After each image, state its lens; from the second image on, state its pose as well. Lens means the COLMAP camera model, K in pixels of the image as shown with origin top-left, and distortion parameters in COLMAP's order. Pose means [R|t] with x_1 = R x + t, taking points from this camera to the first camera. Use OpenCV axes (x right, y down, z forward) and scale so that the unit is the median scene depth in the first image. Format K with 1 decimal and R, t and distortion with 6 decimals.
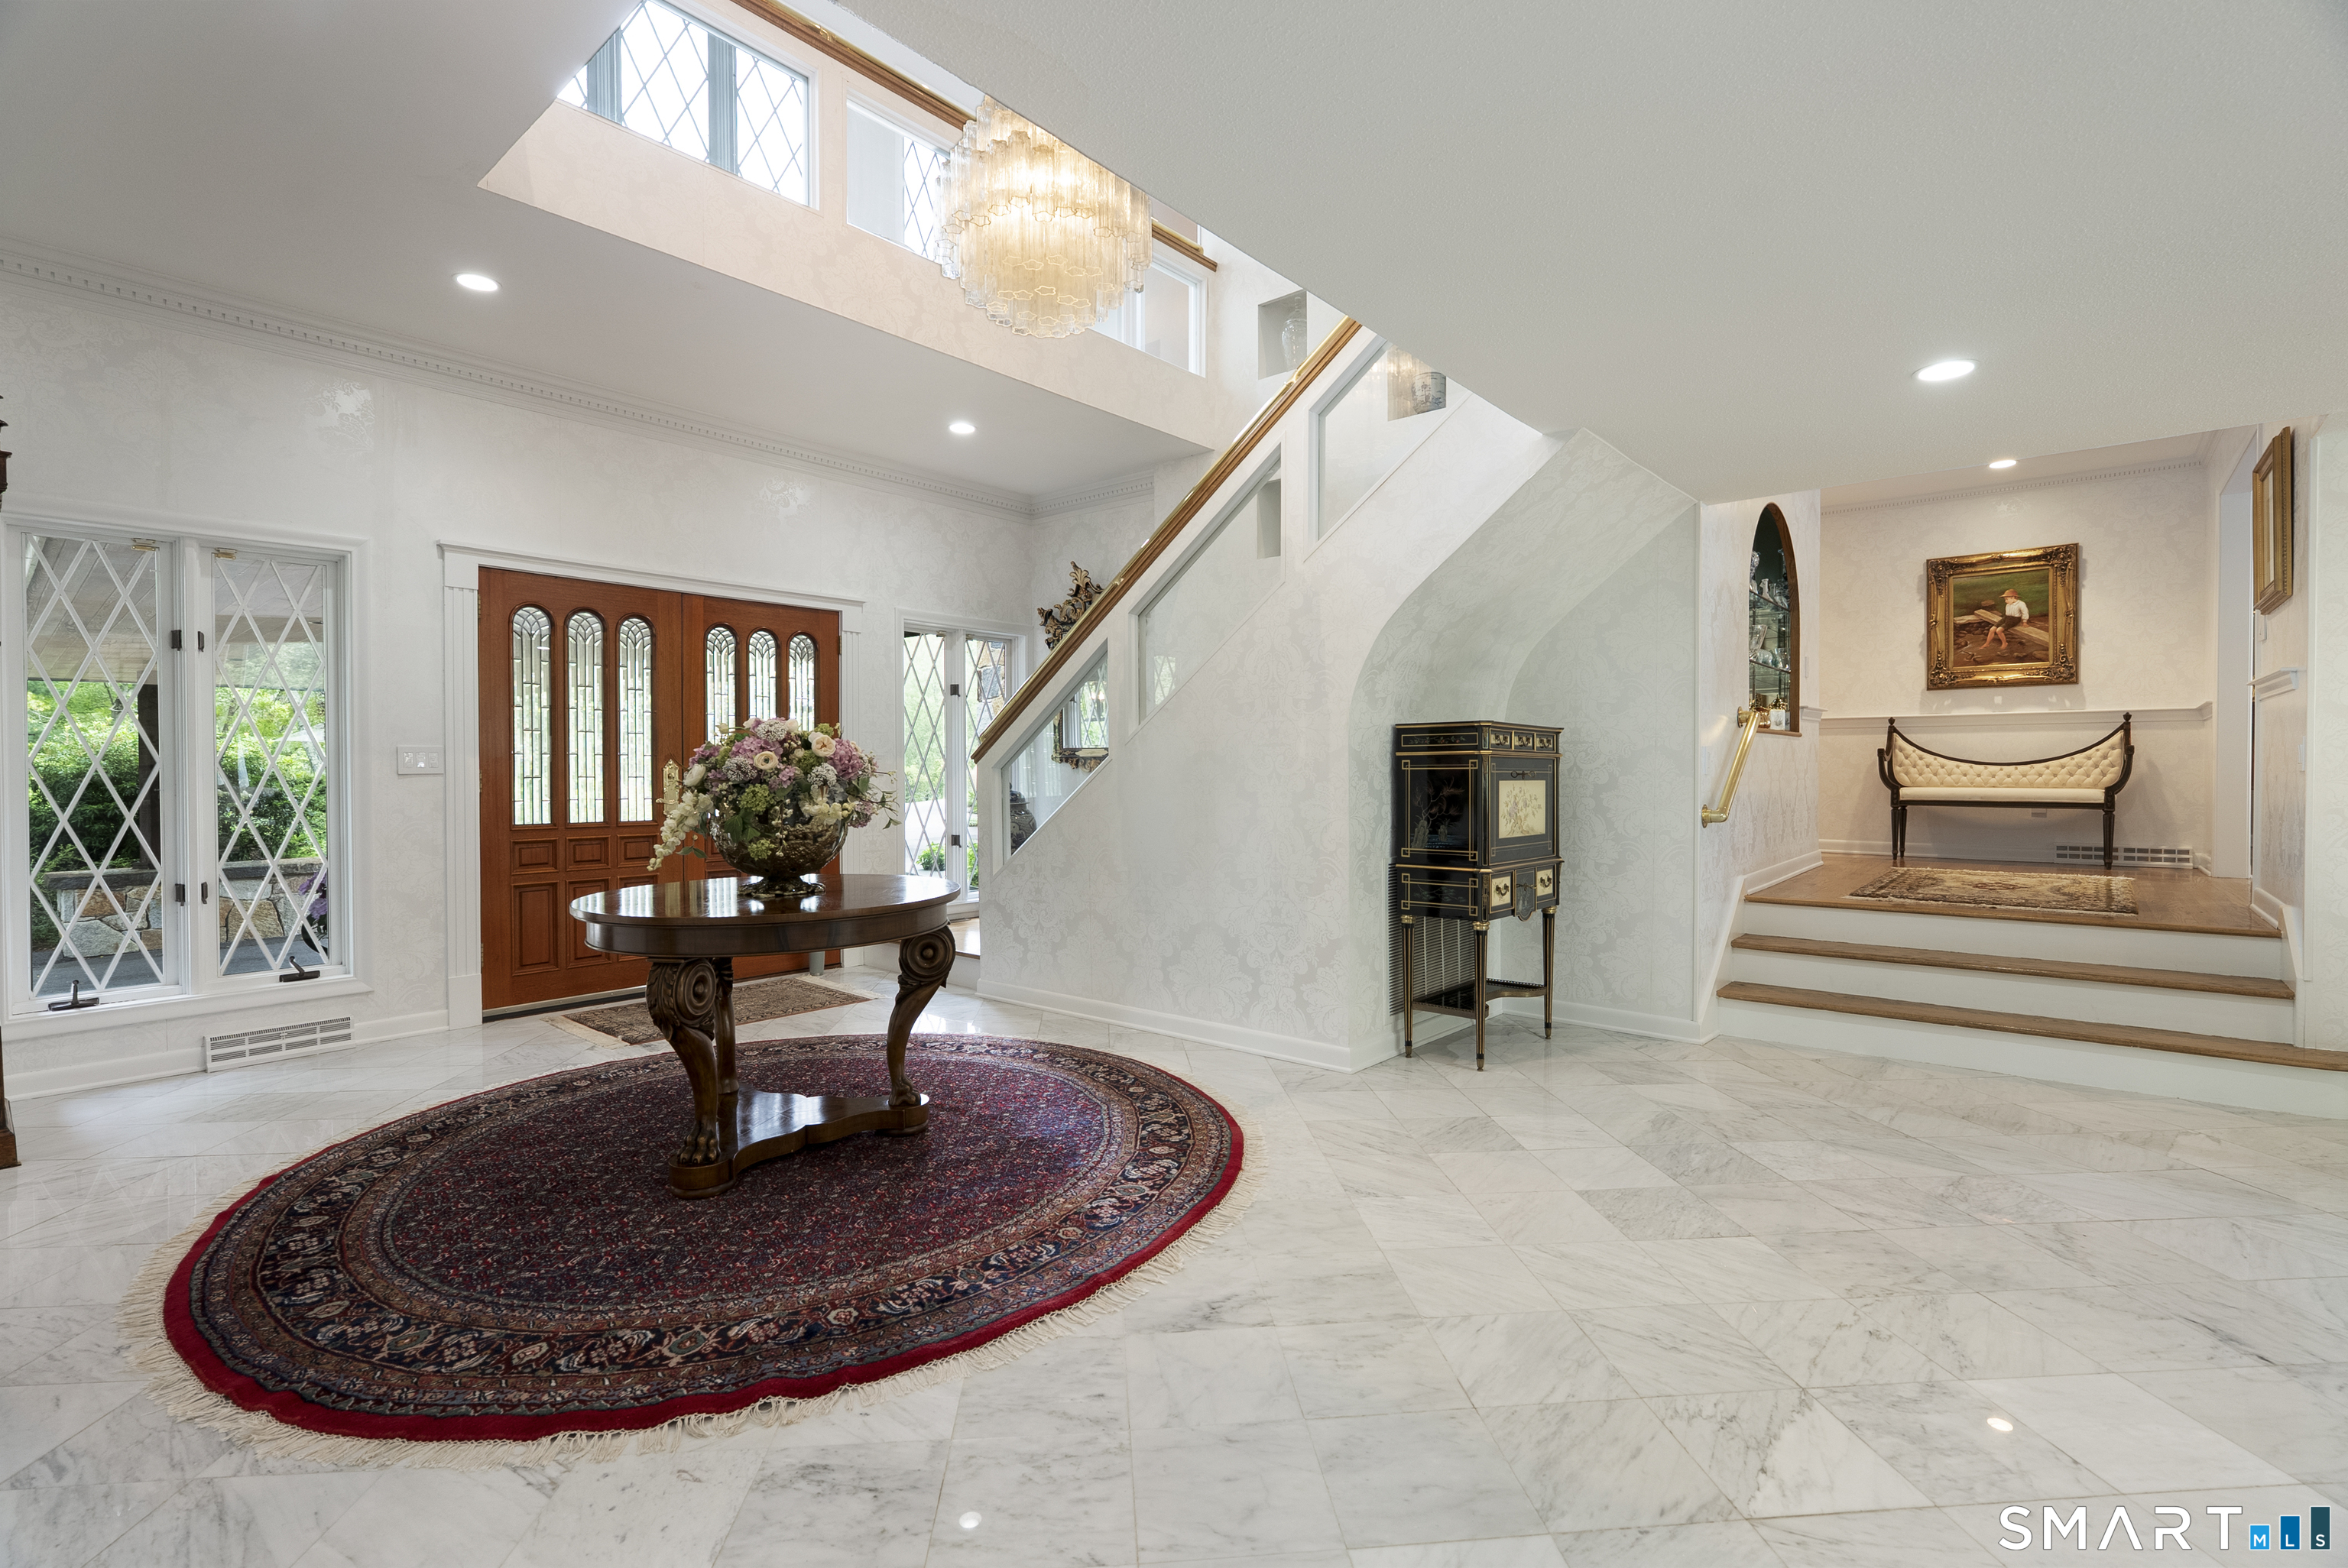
lens RADIAL K [[1064.5, 0, 1175.2], [0, 1064.5, 774.3], [0, 0, 1]] dist [-0.009060, 0.001671]
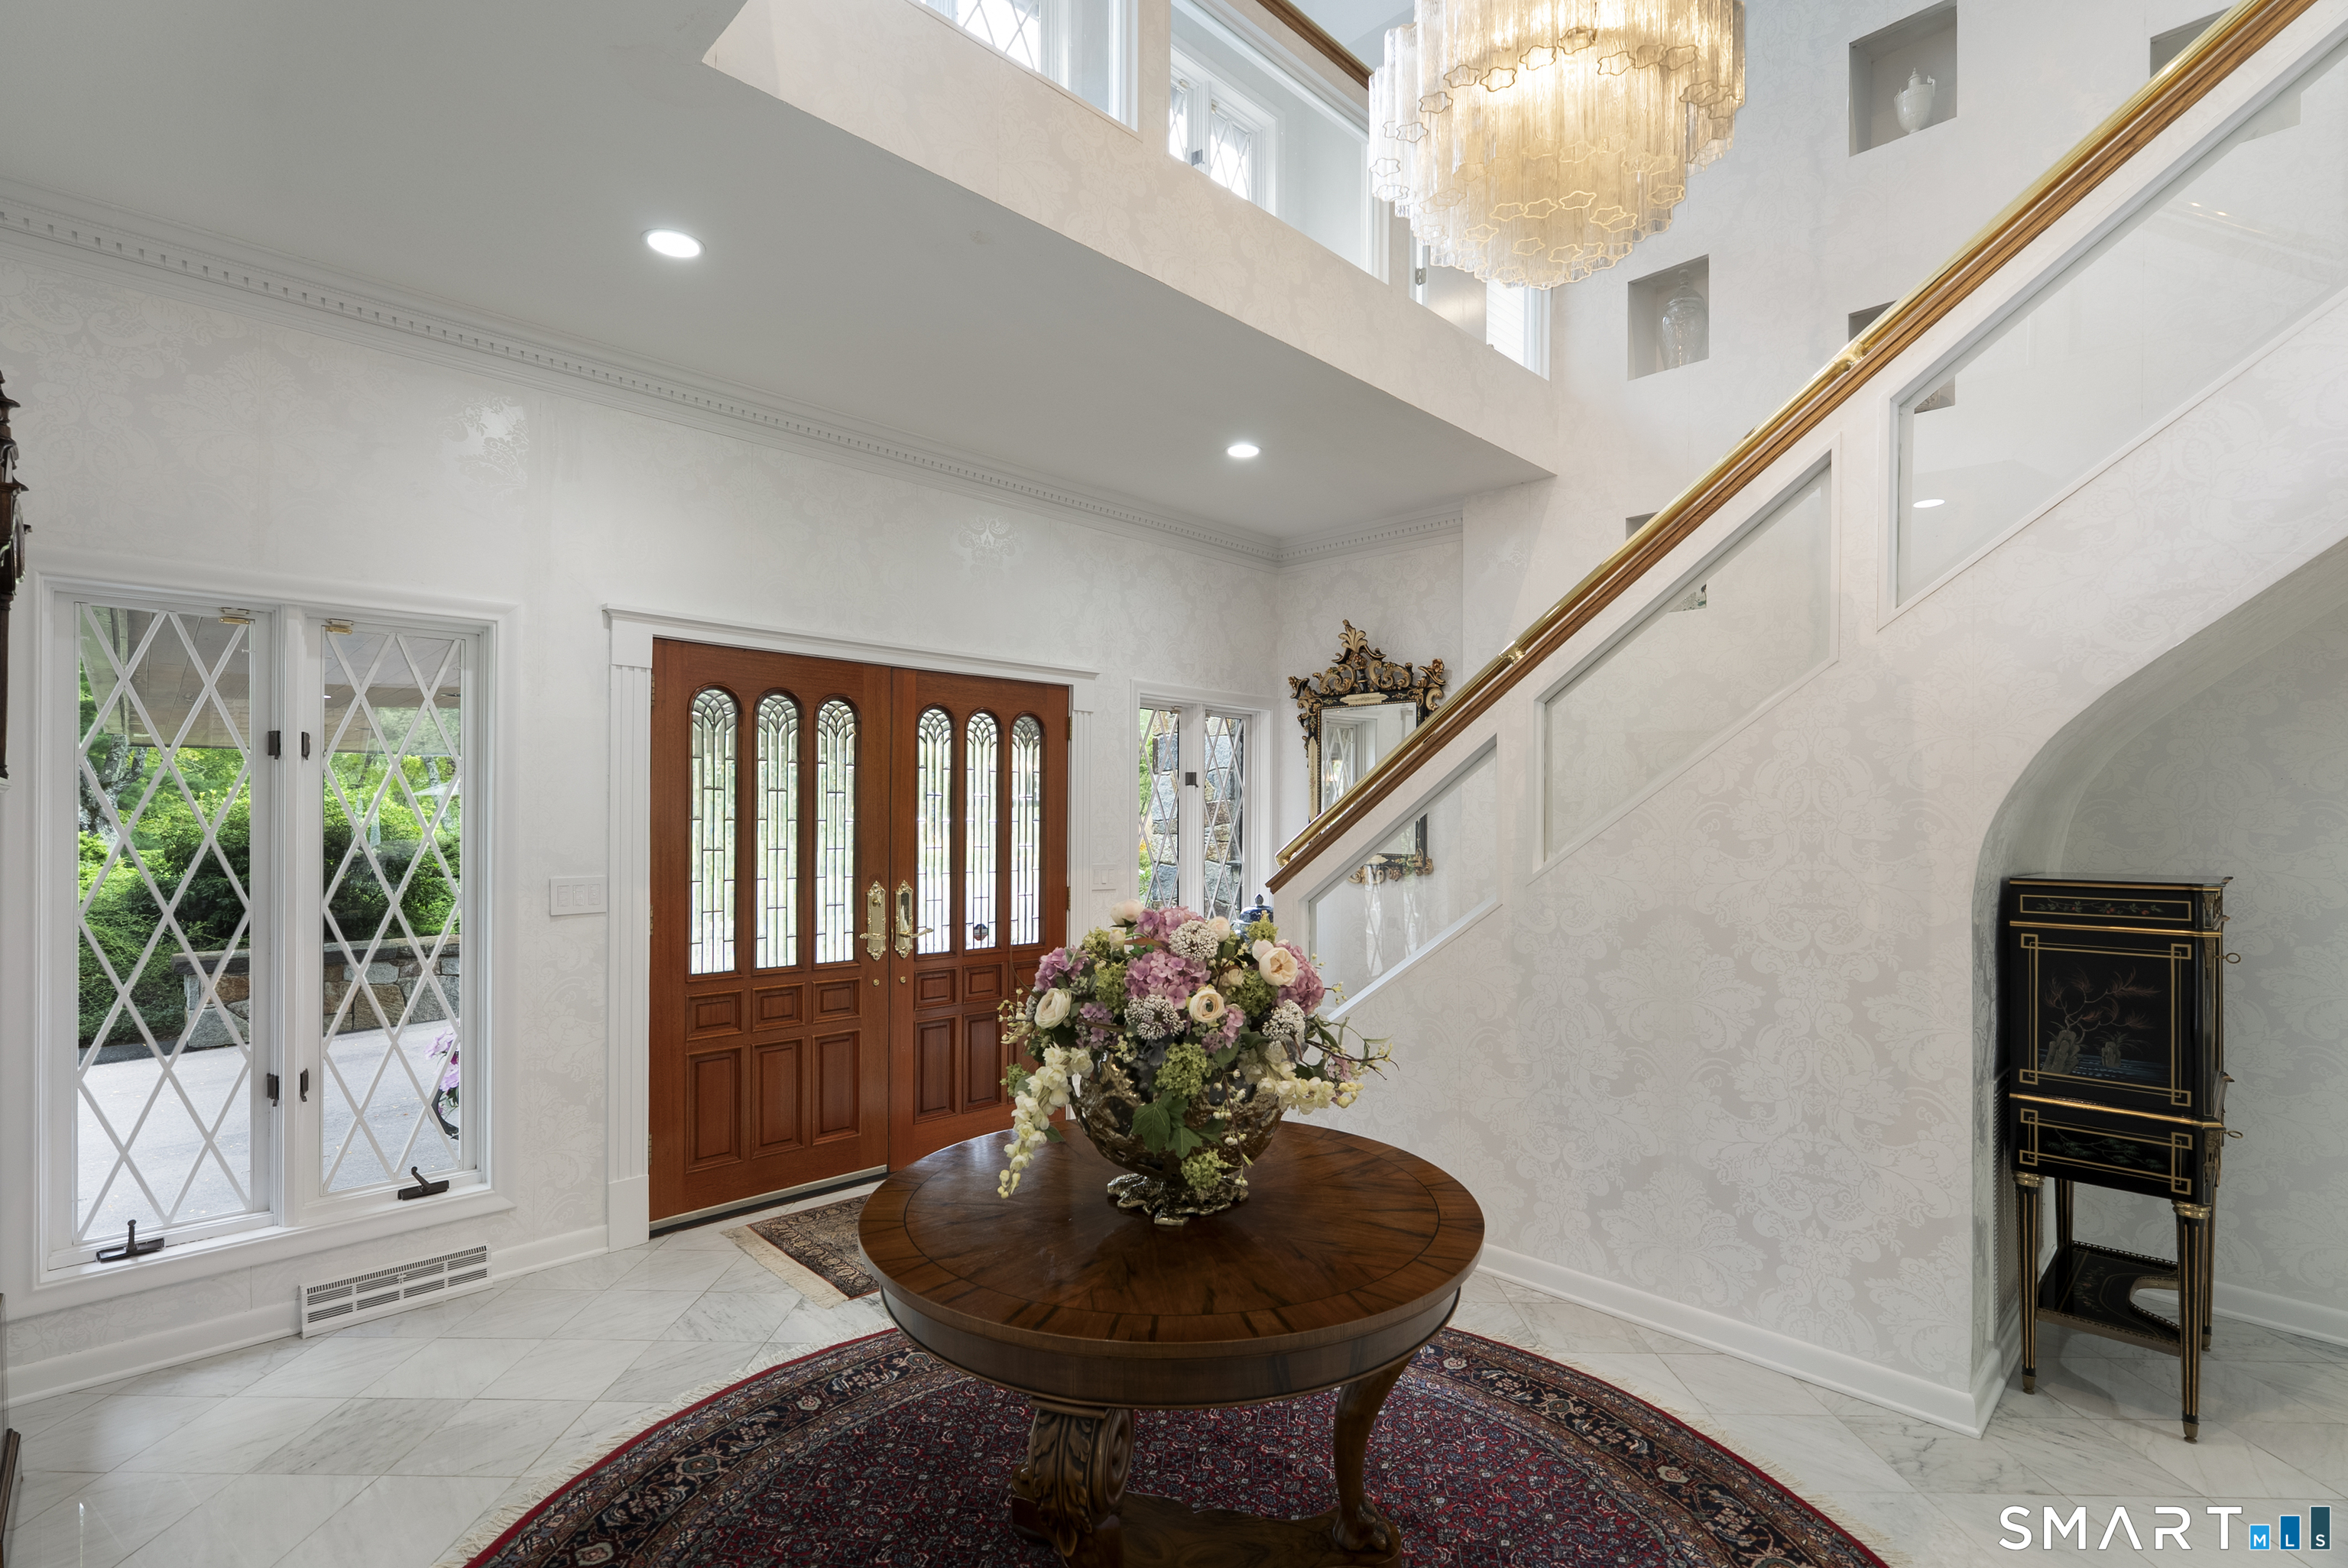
lens RADIAL K [[1064.5, 0, 1160.7], [0, 1064.5, 805.6], [0, 0, 1]] dist [-0.009060, 0.001671]
pose [[0.996137, 0.008397, -0.087416, -0.242247], [-0.009443, 0.999889, -0.011565, -0.075175], [0.087309, 0.012346, 0.996105, 0.293245]]
